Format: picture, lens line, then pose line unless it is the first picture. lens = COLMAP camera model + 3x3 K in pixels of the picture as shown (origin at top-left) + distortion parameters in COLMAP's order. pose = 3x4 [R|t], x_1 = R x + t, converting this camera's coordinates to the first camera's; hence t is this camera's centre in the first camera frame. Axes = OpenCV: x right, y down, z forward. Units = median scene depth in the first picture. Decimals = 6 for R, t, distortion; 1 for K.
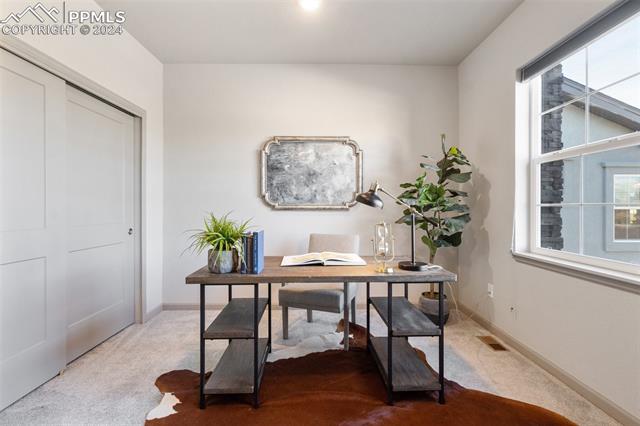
lens RADIAL K [[292.5, 0, 317.0], [0, 292.5, 213.2], [0, 0, 1]] dist [-0.001219, 0.000062]
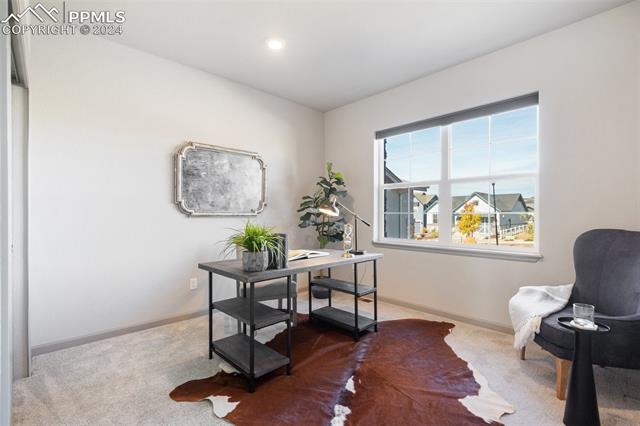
lens RADIAL K [[294.9, 0, 316.8], [0, 294.9, 214.1], [0, 0, 1]] dist [-0.001858, -0.000441]
pose [[0.737791, 0.002540, 0.675024, -0.499716], [0.011359, 0.999805, -0.016177, 0.000710], [-0.674933, 0.019603, 0.737618, -0.010716]]
